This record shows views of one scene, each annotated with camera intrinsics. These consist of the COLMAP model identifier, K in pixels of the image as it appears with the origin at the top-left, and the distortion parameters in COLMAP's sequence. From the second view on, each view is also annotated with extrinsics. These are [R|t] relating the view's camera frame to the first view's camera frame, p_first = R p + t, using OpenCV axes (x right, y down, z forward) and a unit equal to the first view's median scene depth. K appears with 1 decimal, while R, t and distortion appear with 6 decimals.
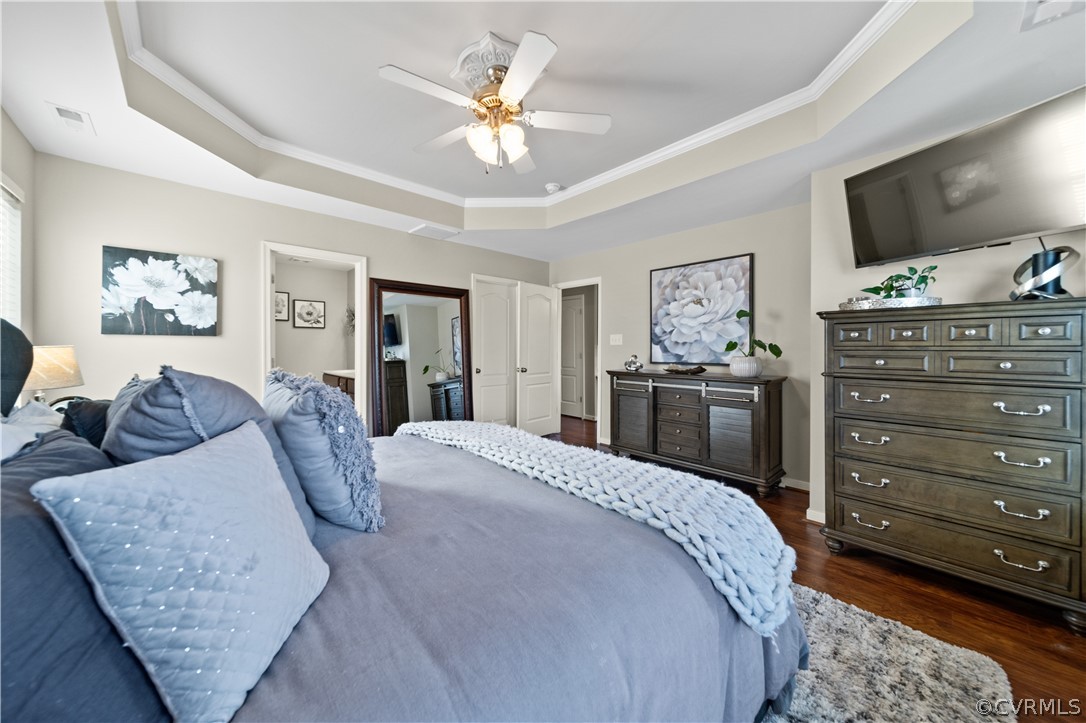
lens RADIAL K [[381.5, 0, 543.8], [0, 381.5, 360.3], [0, 0, 1]] dist [-0.002186, -0.000369]
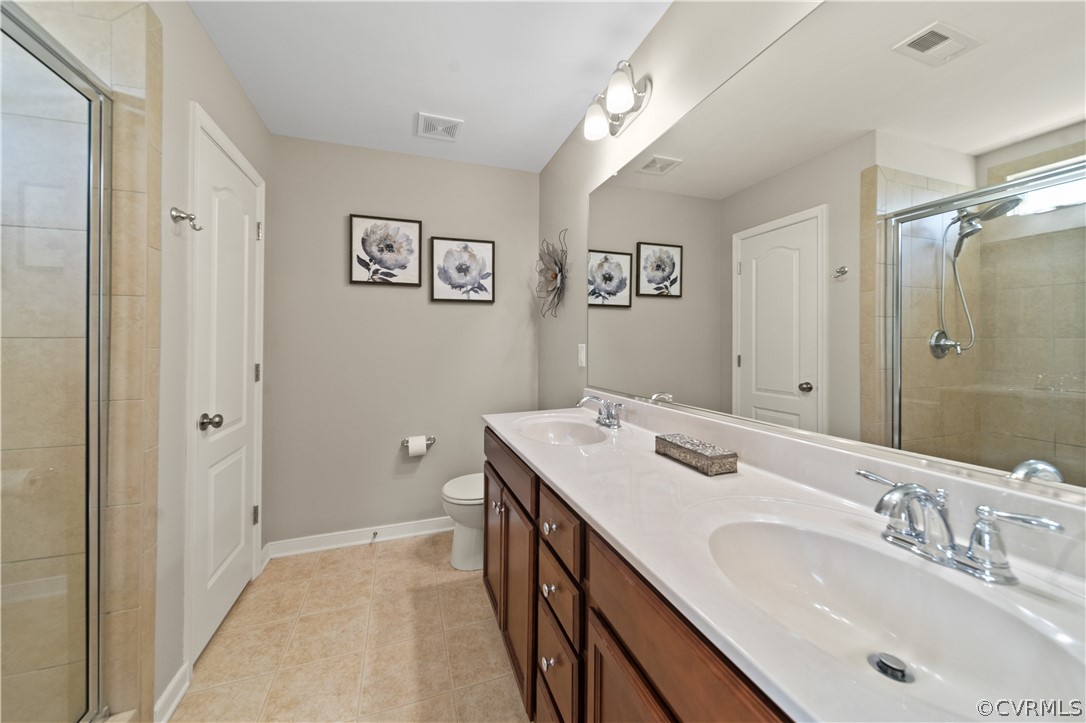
lens RADIAL K [[381.5, 0, 542.7], [0, 381.5, 359.8], [0, 0, 1]] dist [-0.002186, -0.000369]
pose [[0.914563, -0.001534, -0.404442, -0.356078], [0.000418, 0.999996, -0.002847, -0.017569], [0.404444, 0.002434, 0.914559, 0.640509]]
